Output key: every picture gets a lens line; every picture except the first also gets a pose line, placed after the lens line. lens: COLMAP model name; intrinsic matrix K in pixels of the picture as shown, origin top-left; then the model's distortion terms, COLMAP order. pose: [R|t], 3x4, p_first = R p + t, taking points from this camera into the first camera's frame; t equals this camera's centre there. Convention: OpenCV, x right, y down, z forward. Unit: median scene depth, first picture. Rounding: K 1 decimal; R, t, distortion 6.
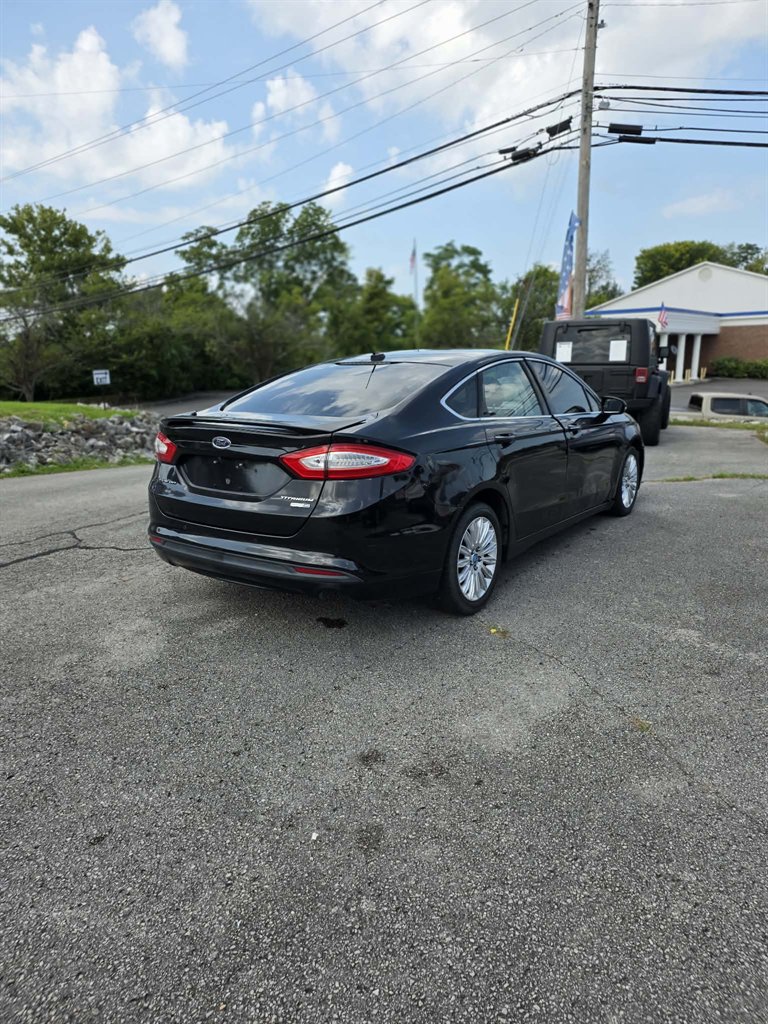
lens RADIAL K [[670.5, 0, 386.3], [0, 670.5, 521.1], [0, 0, 1]] dist [0.039562, -0.023495]
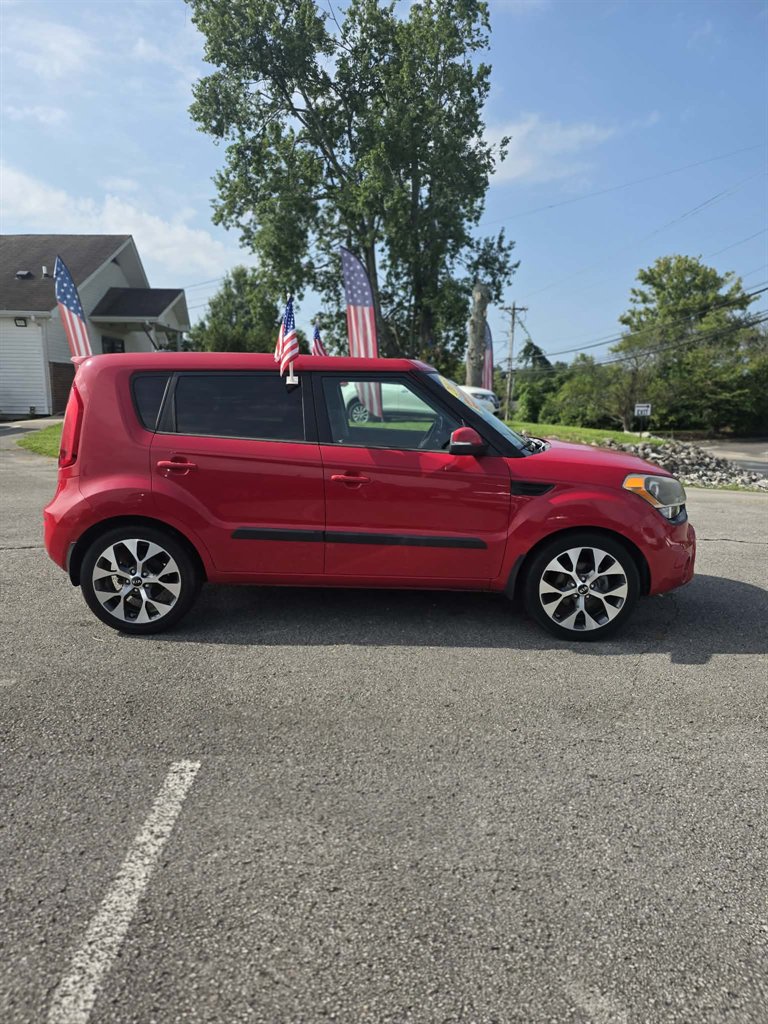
lens RADIAL K [[673.1, 0, 384.0], [0, 673.1, 512.0], [0, 0, 1]] dist [0.066820, -0.050158]
pose [[0.651112, 0.152042, -0.743596, 0.062112], [-0.200344, 0.979411, 0.024833, 0.006272], [0.732062, 0.132806, 0.668167, -0.026526]]
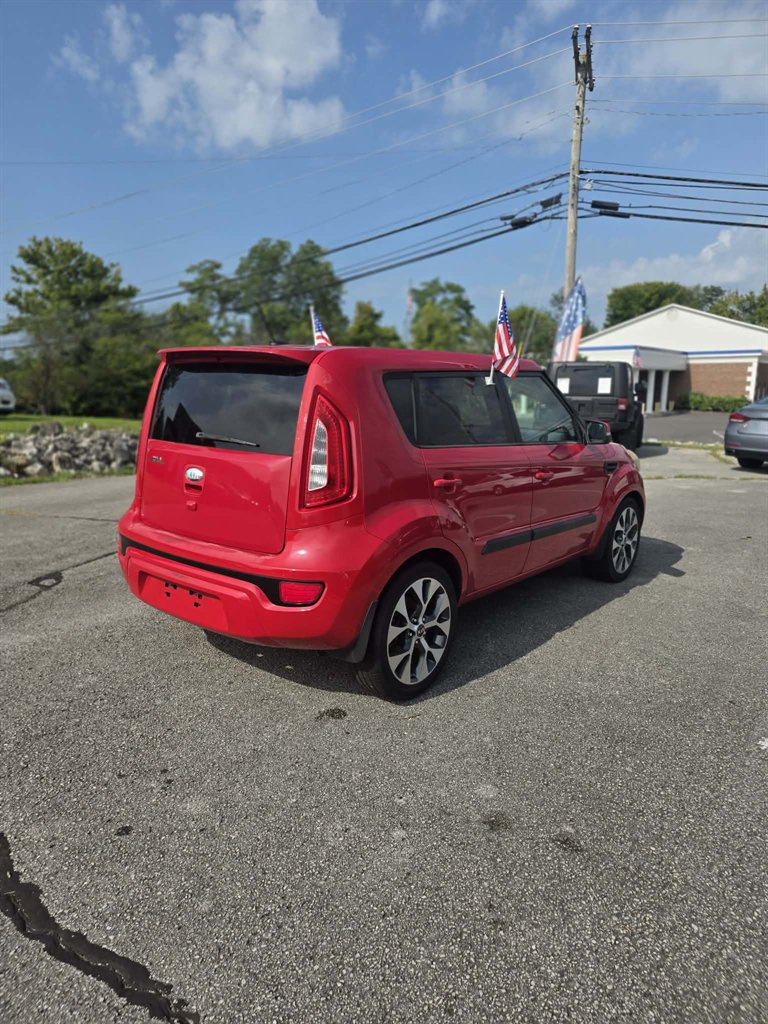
lens RADIAL K [[666.1, 0, 389.6], [0, 666.1, 516.2], [0, 0, 1]] dist [0.072390, -0.069900]
pose [[0.999169, 0.011810, 0.039012, -0.026886], [-0.009981, 0.998856, -0.046769, 0.014697], [-0.039519, 0.046341, 0.998144, -0.061004]]
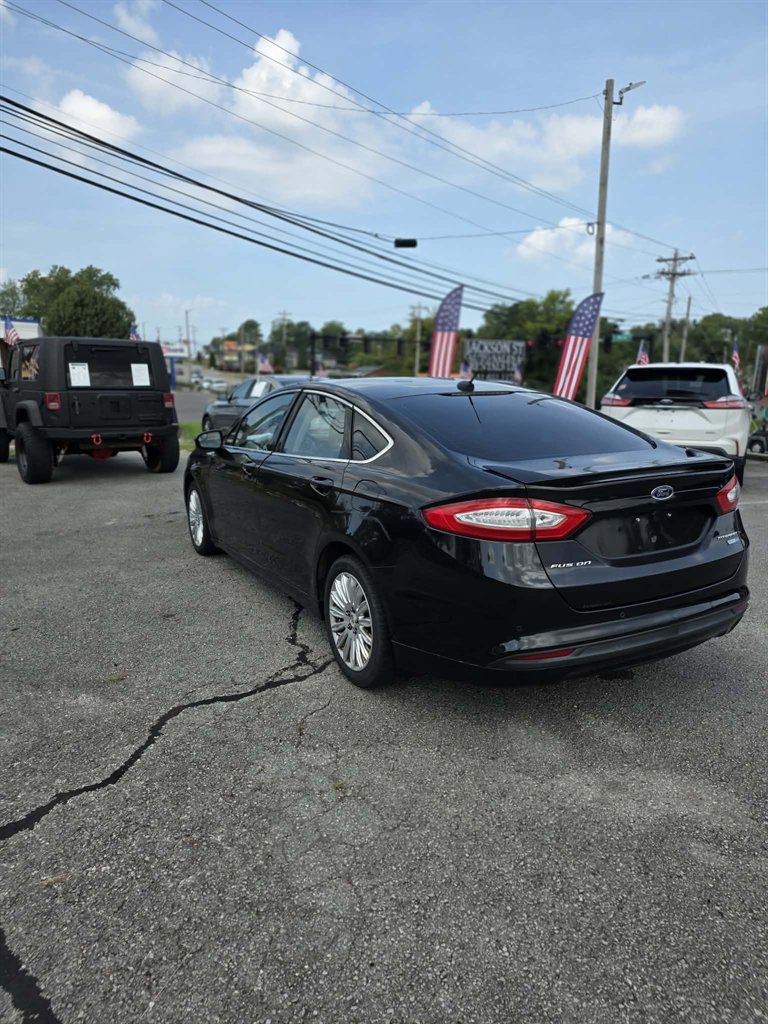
lens RADIAL K [[671.8, 0, 395.9], [0, 671.8, 516.8], [0, 0, 1]] dist [0.068669, -0.053307]
pose [[0.423276, -0.172286, 0.889469, -0.078925], [0.206263, 0.974297, 0.090561, -0.016159], [-0.882209, 0.145132, 0.447932, 0.065089]]
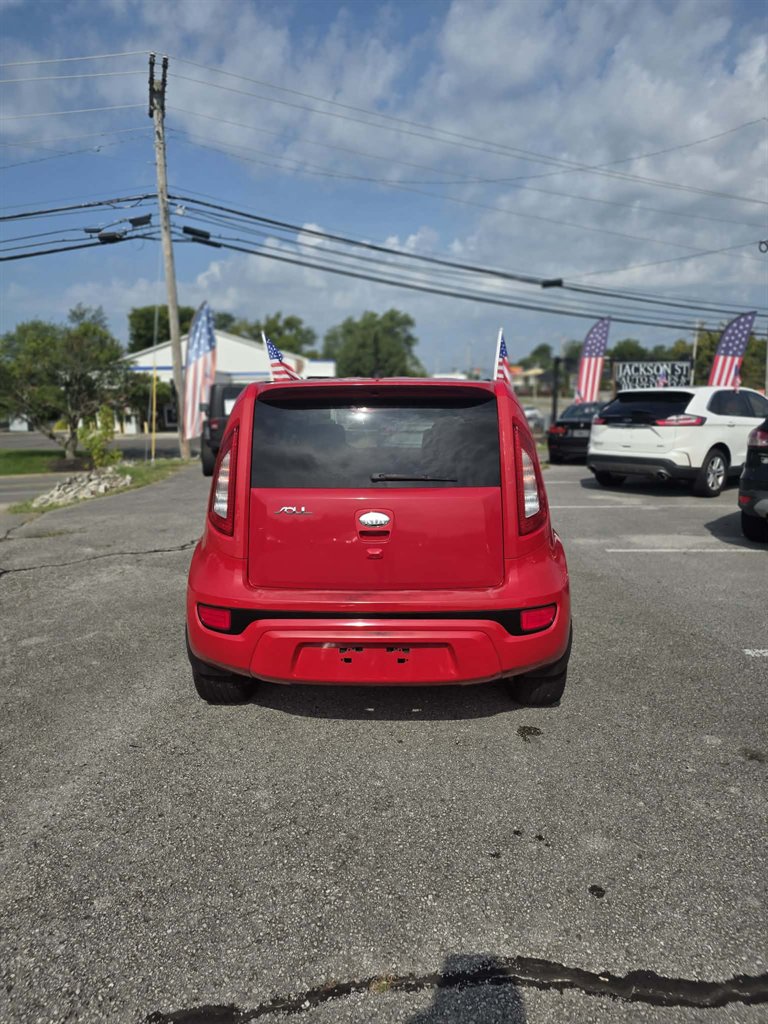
lens RADIAL K [[674.6, 0, 382.8], [0, 674.6, 501.8], [0, 0, 1]] dist [0.034217, -0.018775]
pose [[0.767885, -0.097841, 0.633072, -0.080875], [0.161974, 0.985809, -0.044111, 0.008870], [-0.619772, 0.136414, 0.772835, -0.041339]]
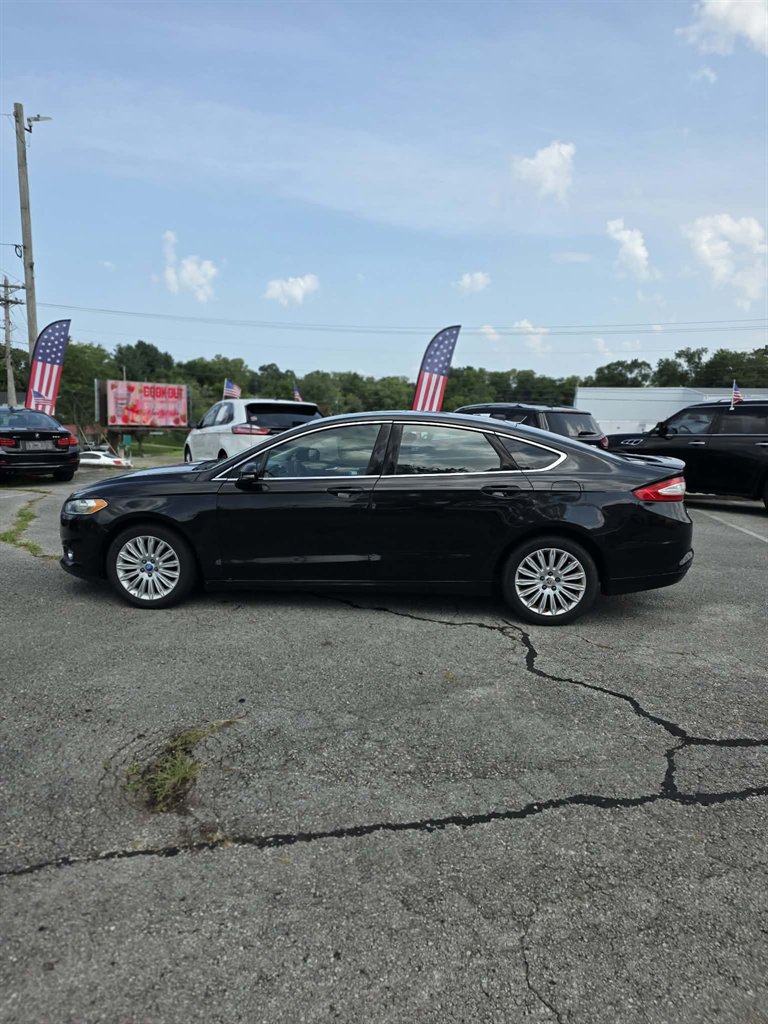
lens RADIAL K [[673.1, 0, 384.0], [0, 673.1, 512.0], [0, 0, 1]] dist [0.066820, -0.050158]
pose [[-0.491120, -0.122823, 0.862390, -0.093536], [0.193399, 0.949927, 0.245428, -0.039573], [-0.849352, 0.287320, -0.442774, 0.165627]]
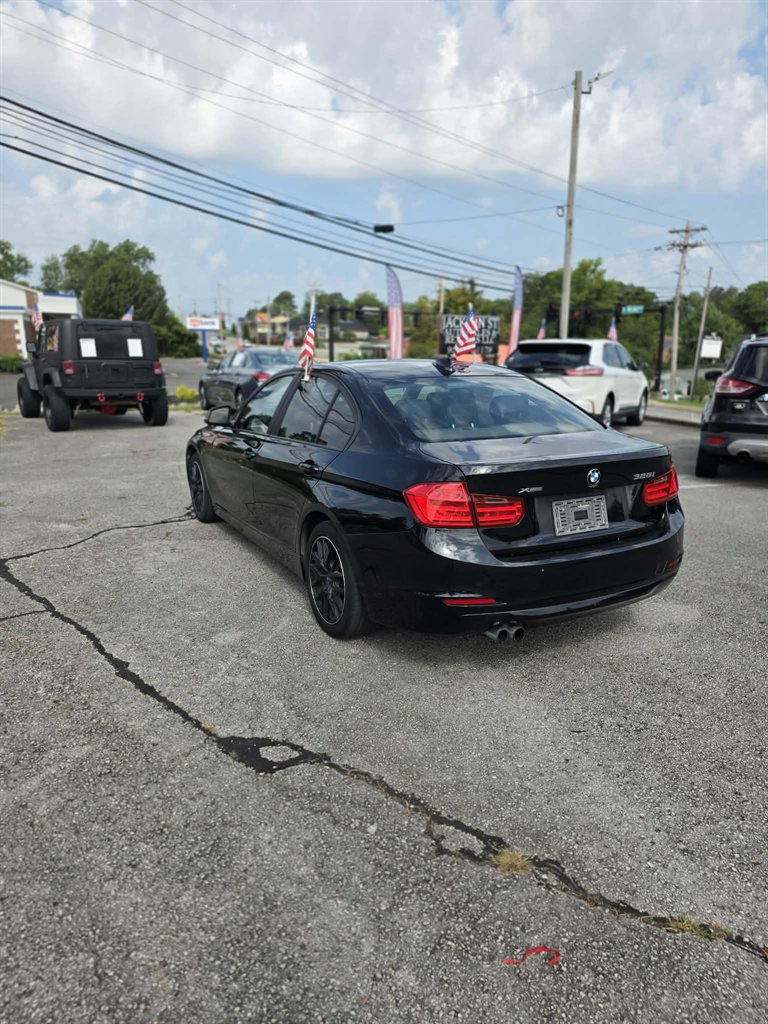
lens RADIAL K [[671.9, 0, 384.2], [0, 671.9, 526.5], [0, 0, 1]] dist [0.059358, -0.051601]
pose [[0.483289, -0.210894, 0.849680, -0.113824], [0.198135, 0.971717, 0.128487, -0.002597], [-0.852745, 0.106255, 0.511406, 0.009080]]
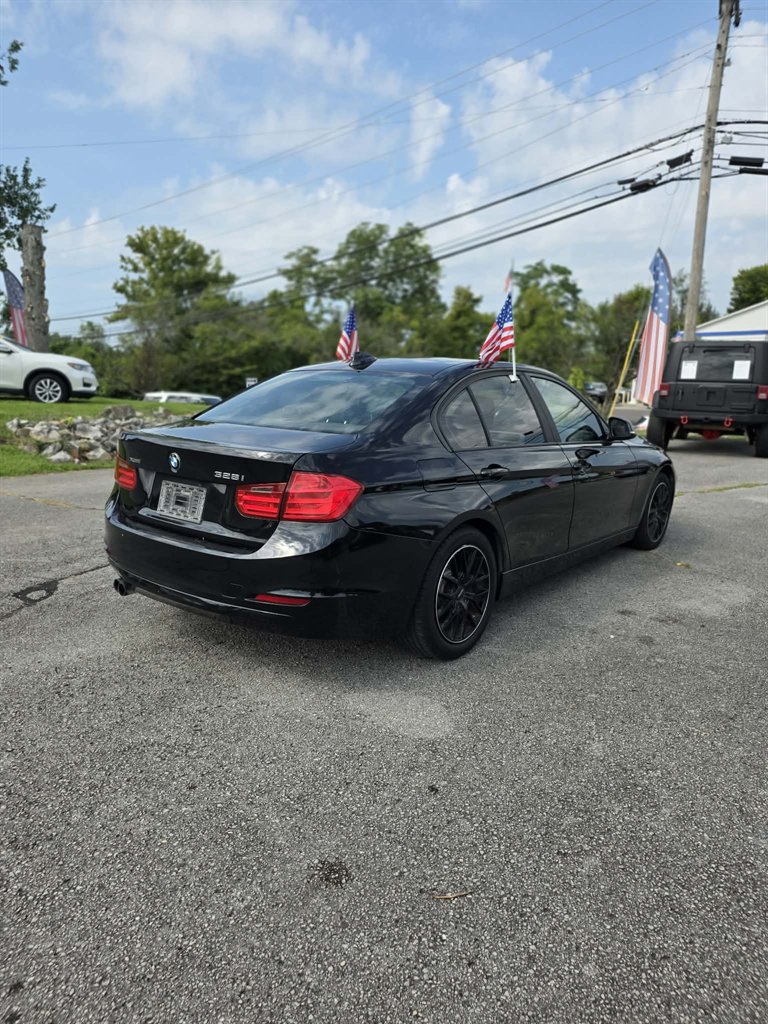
lens RADIAL K [[675.7, 0, 379.4], [0, 675.7, 525.0], [0, 0, 1]] dist [0.029393, -0.006163]
pose [[0.992685, 0.051462, -0.109218, -0.023330], [-0.053568, 0.998429, -0.016438, 0.010772], [0.108201, 0.022169, 0.993882, -0.035204]]
